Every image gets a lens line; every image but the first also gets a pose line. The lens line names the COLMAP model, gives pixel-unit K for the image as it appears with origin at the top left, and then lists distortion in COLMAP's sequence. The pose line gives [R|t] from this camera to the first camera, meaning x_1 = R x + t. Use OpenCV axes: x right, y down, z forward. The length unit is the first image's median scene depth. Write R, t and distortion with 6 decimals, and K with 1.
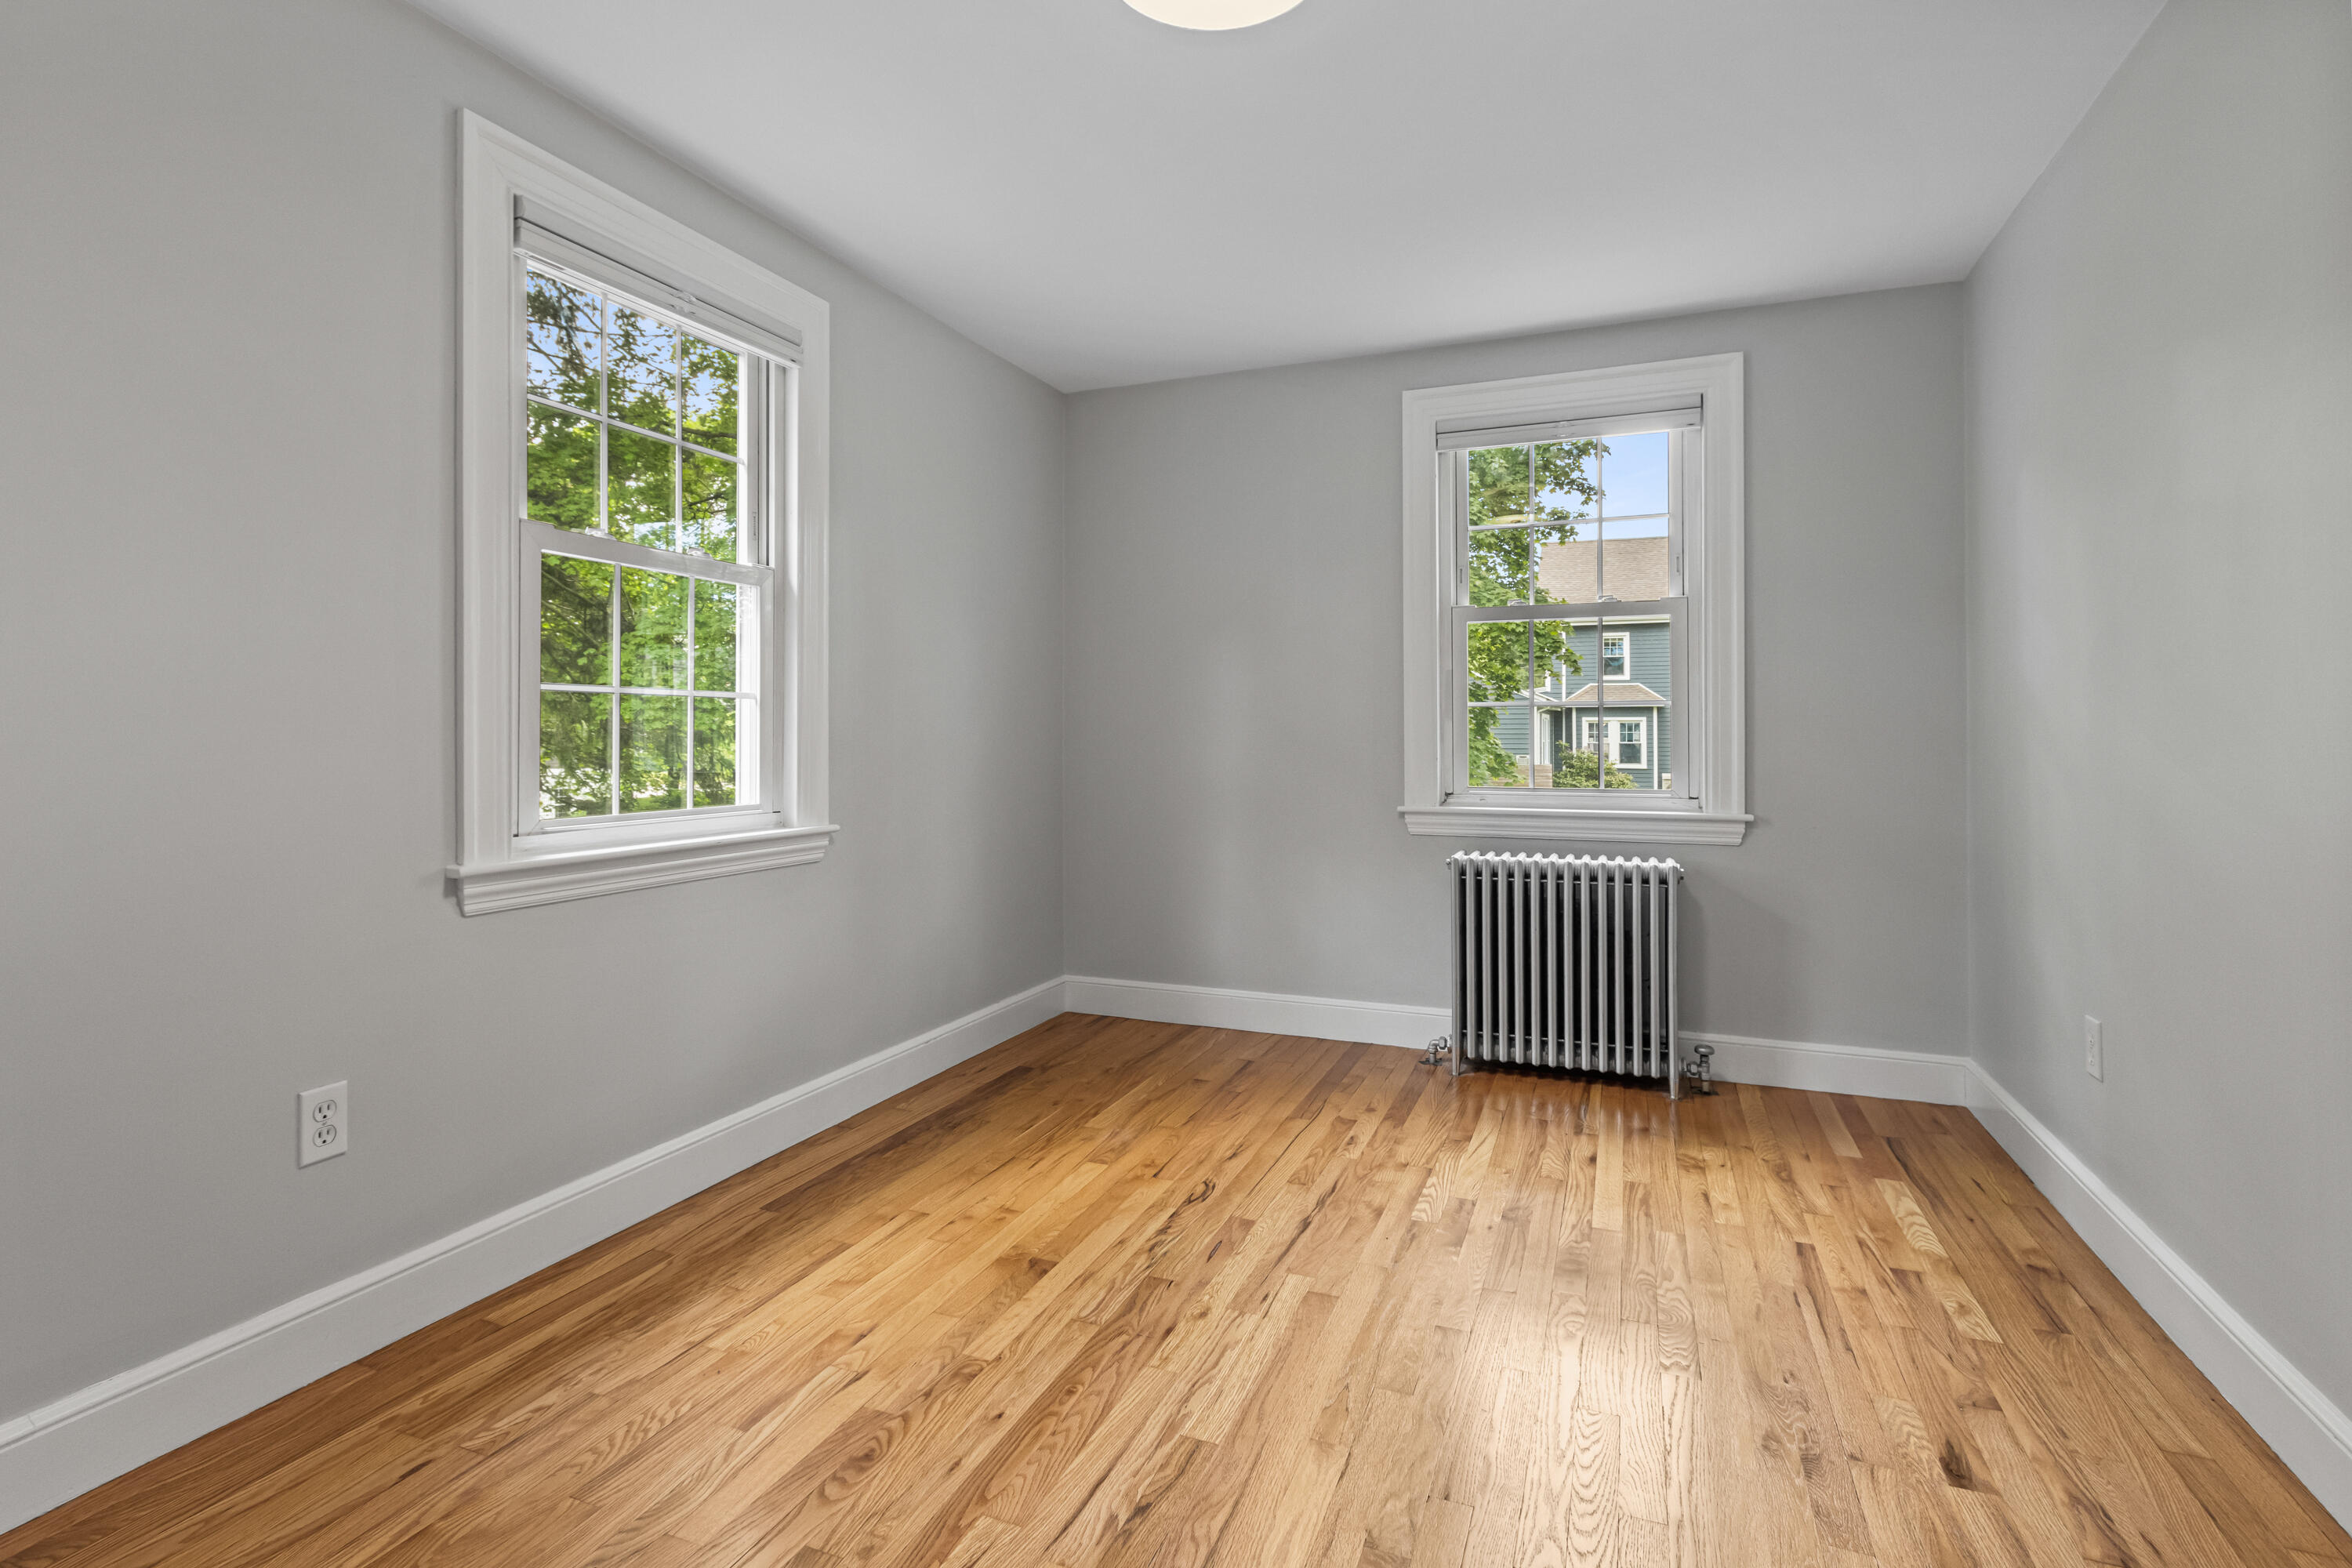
lens RADIAL K [[1055.7, 0, 1161.6], [0, 1055.7, 726.3], [0, 0, 1]] dist [0.001576, -0.000039]
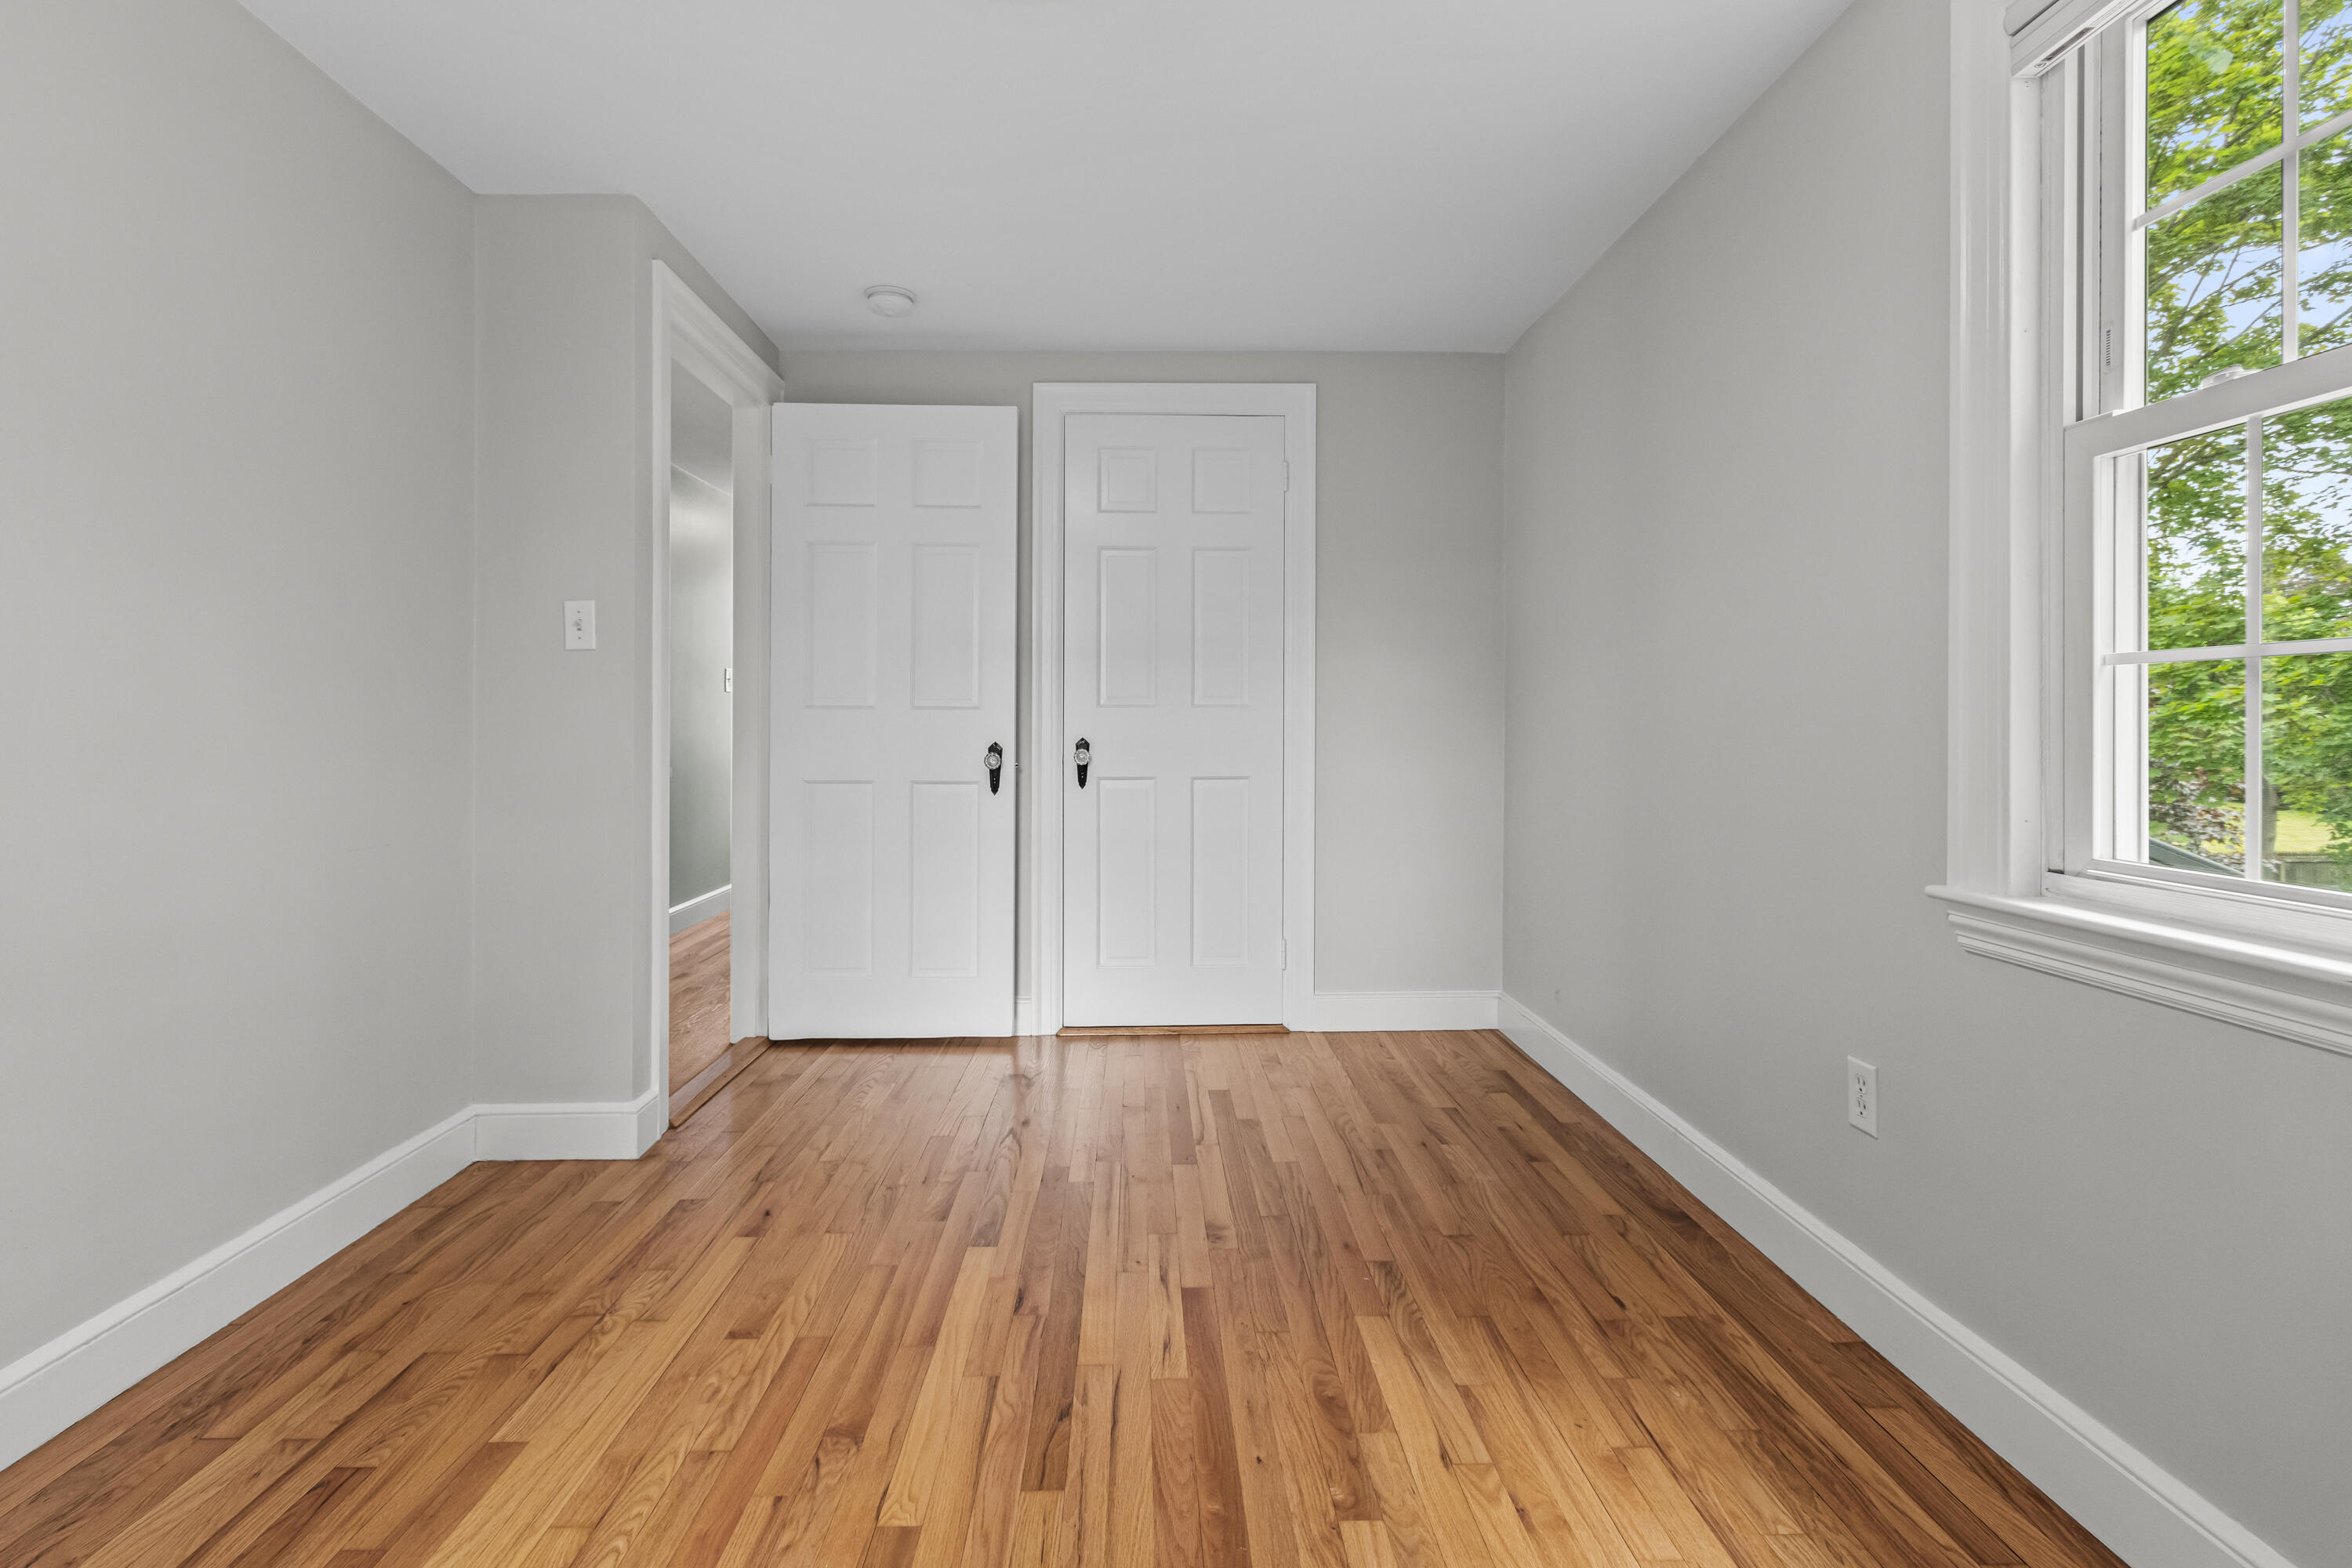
lens RADIAL K [[1055.7, 0, 1161.6], [0, 1055.7, 726.3], [0, 0, 1]] dist [0.001576, -0.000039]
pose [[-0.902849, 0.001662, -0.429955, 0.301453], [0.001362, 0.999999, 0.001004, 0.002564], [0.429956, 0.000321, -0.902850, 1.674479]]
